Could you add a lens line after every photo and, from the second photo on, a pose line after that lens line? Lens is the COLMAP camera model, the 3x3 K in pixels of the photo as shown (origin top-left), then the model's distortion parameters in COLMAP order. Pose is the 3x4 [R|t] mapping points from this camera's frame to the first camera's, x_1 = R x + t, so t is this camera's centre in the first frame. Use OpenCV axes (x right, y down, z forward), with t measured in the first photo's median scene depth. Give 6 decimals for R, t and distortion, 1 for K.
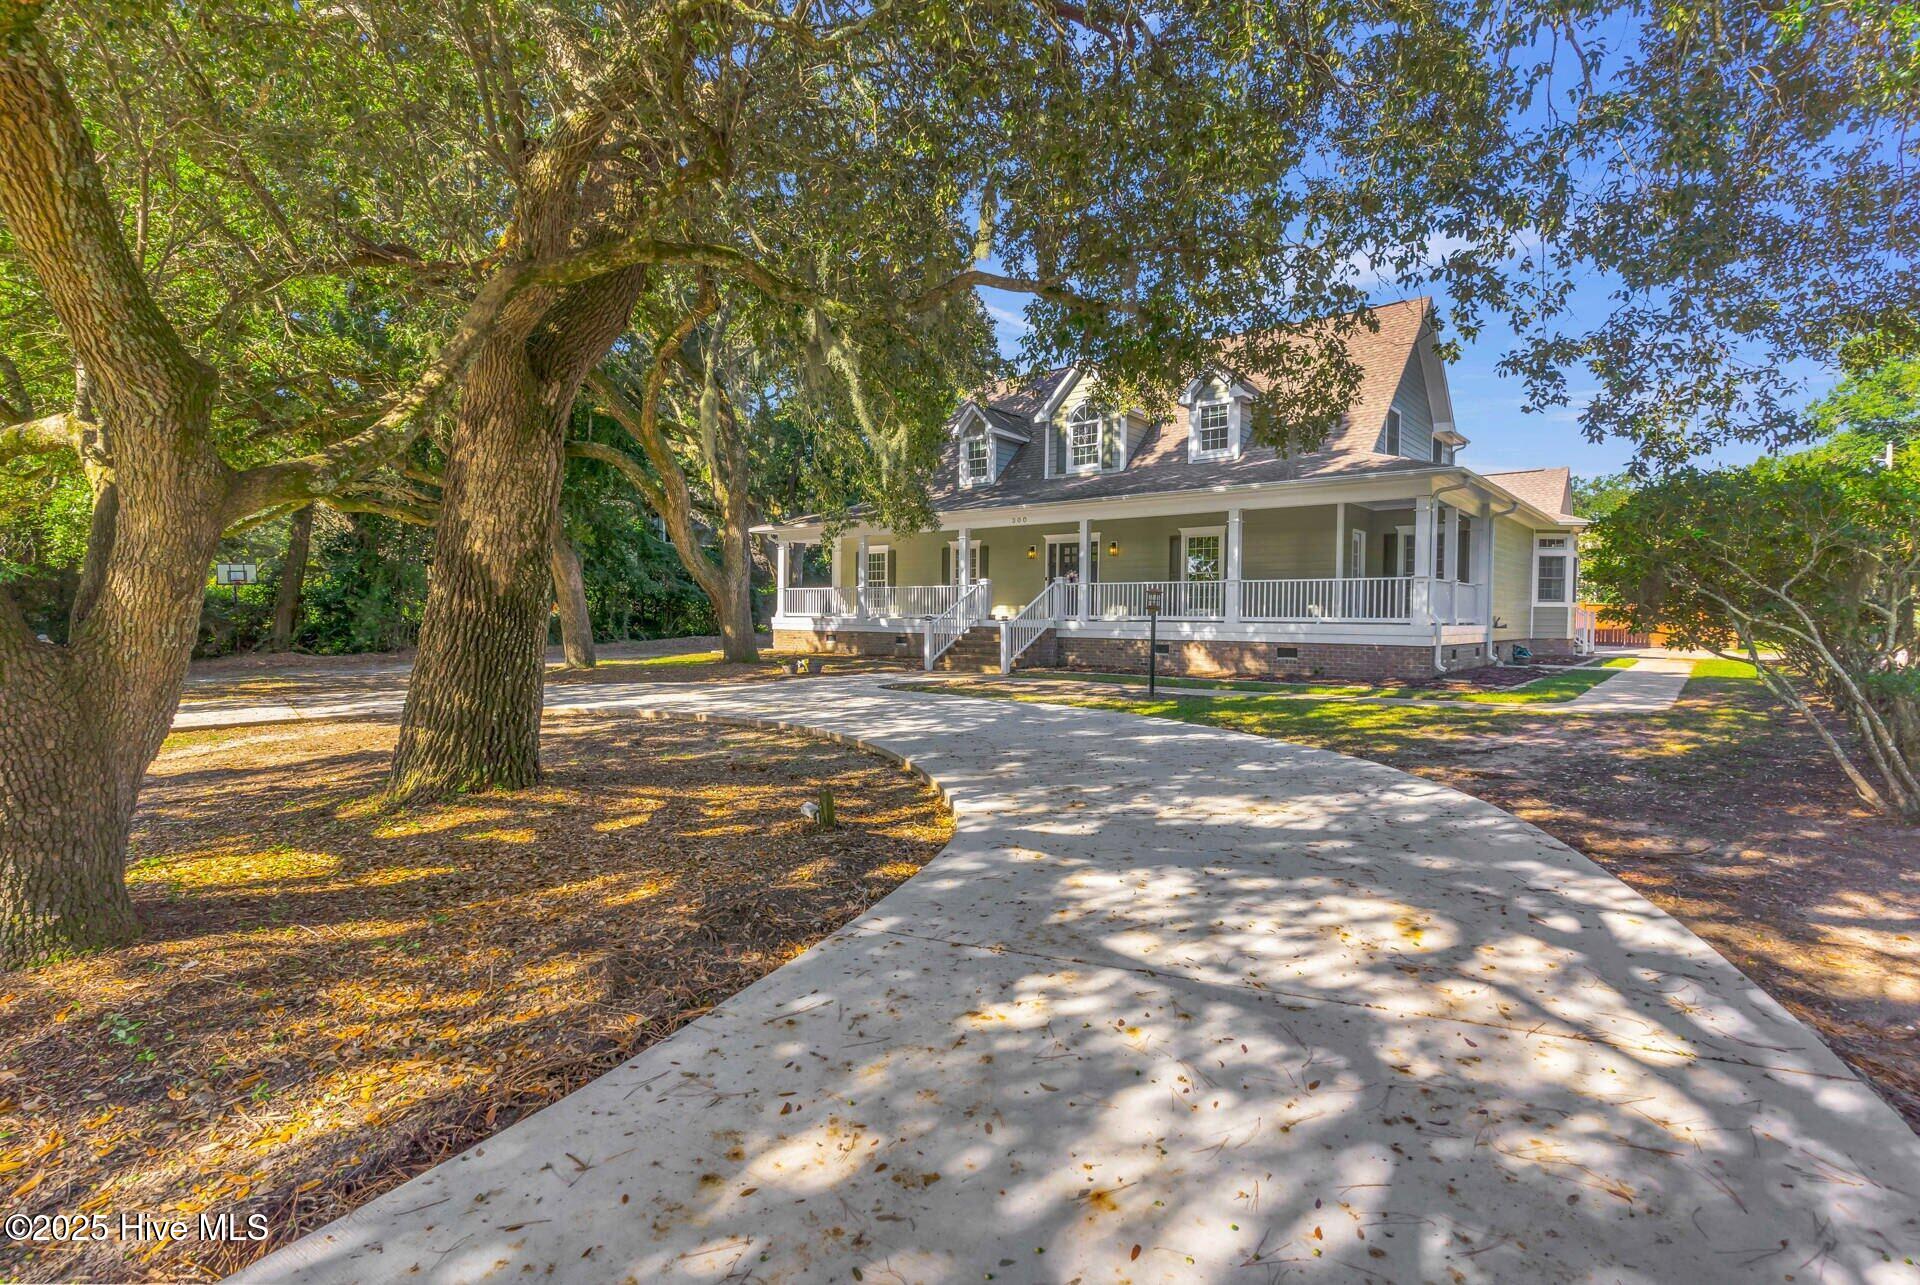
lens RADIAL K [[981.5, 0, 957.6], [0, 981.5, 626.4], [0, 0, 1]] dist [-0.002259, -0.000167]
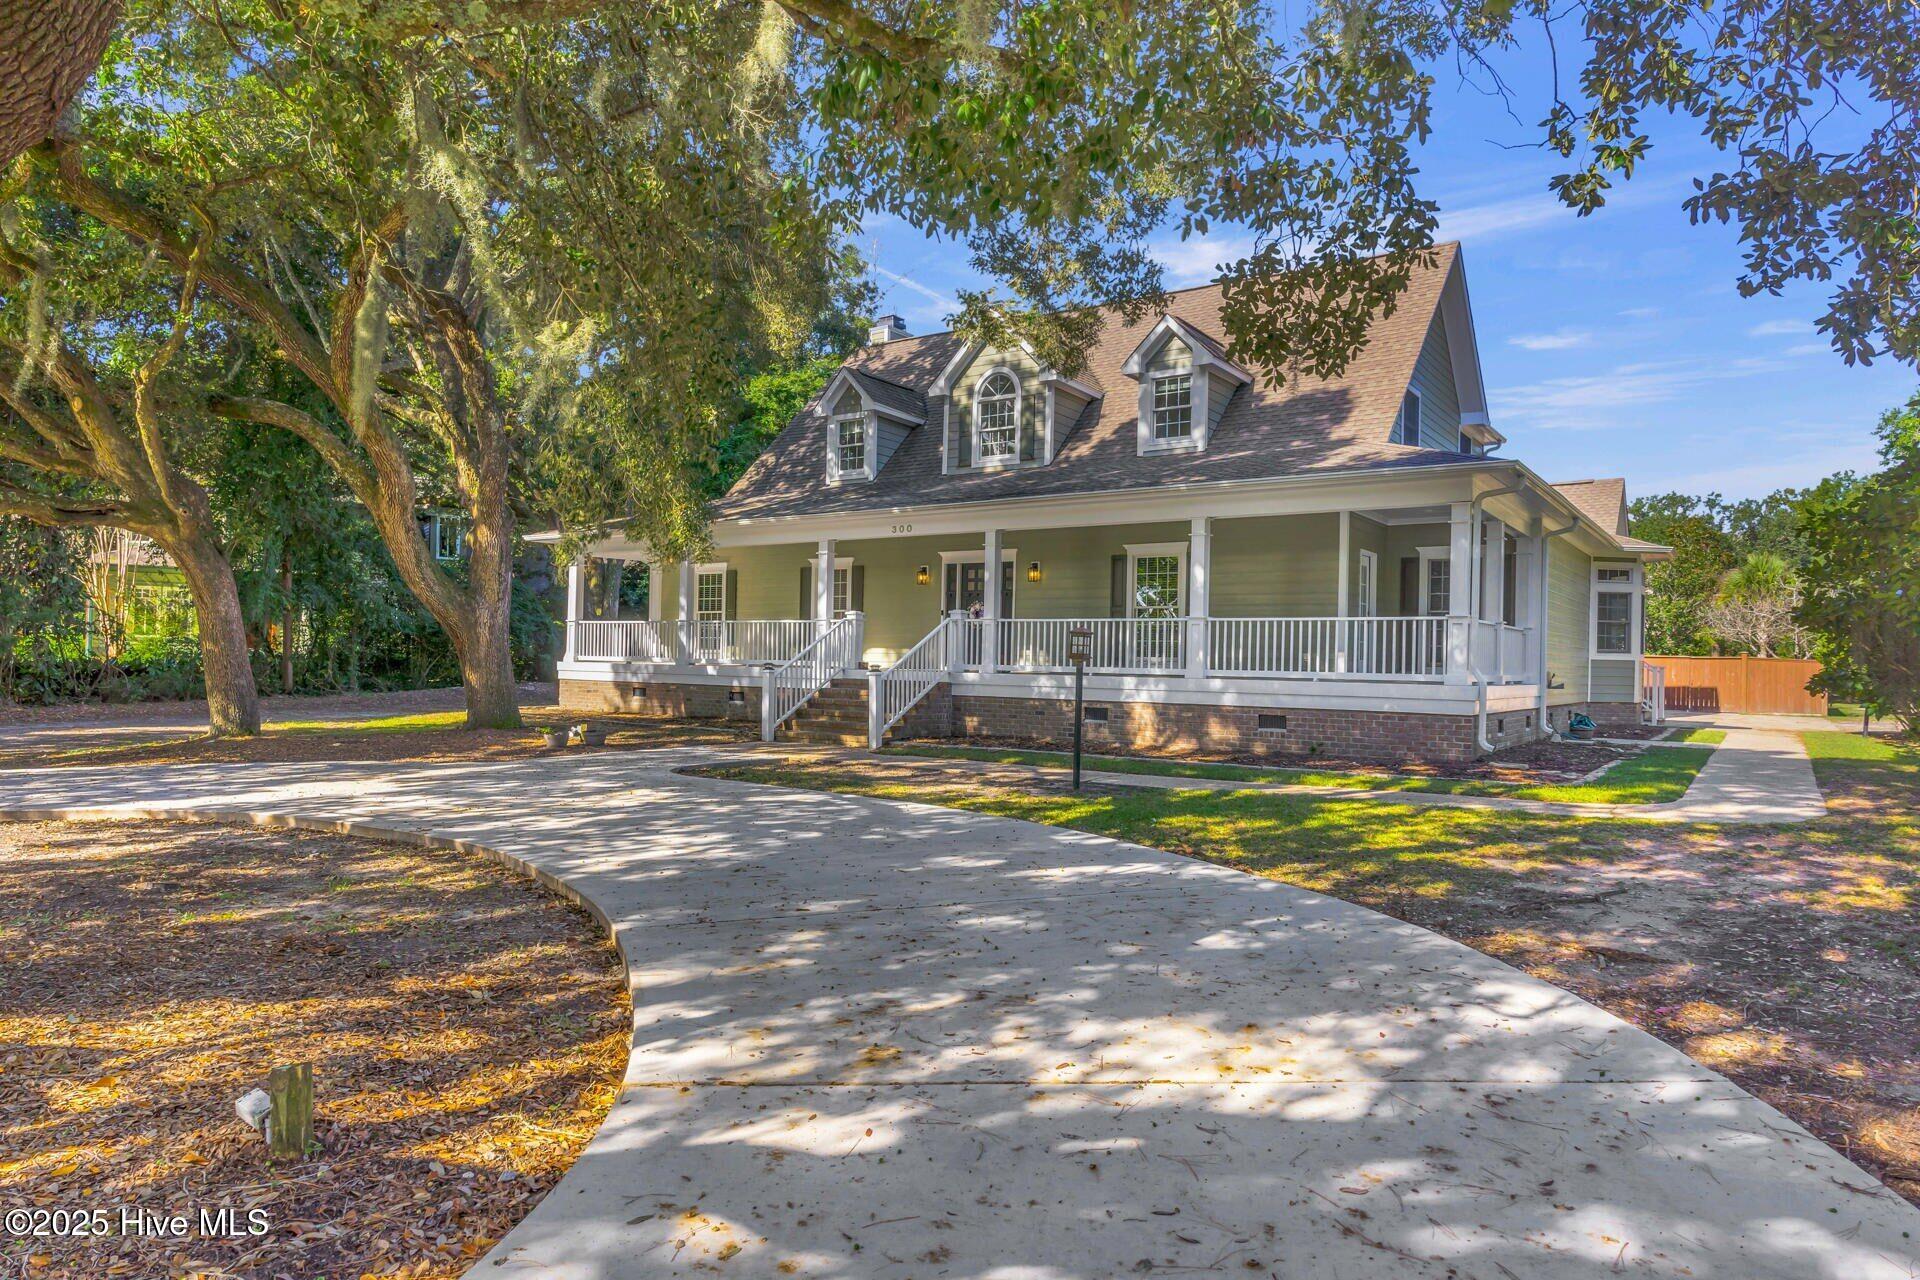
lens RADIAL K [[1255.9, 0, 960.0], [0, 1255.9, 640.0], [0, 0, 1]] dist [-0.001792, 0.000312]
pose [[0.996283, 0.012692, 0.085201, 0.031888], [-0.010332, 0.999552, -0.028078, -0.003690], [-0.085519, 0.027093, 0.995968, 0.106953]]
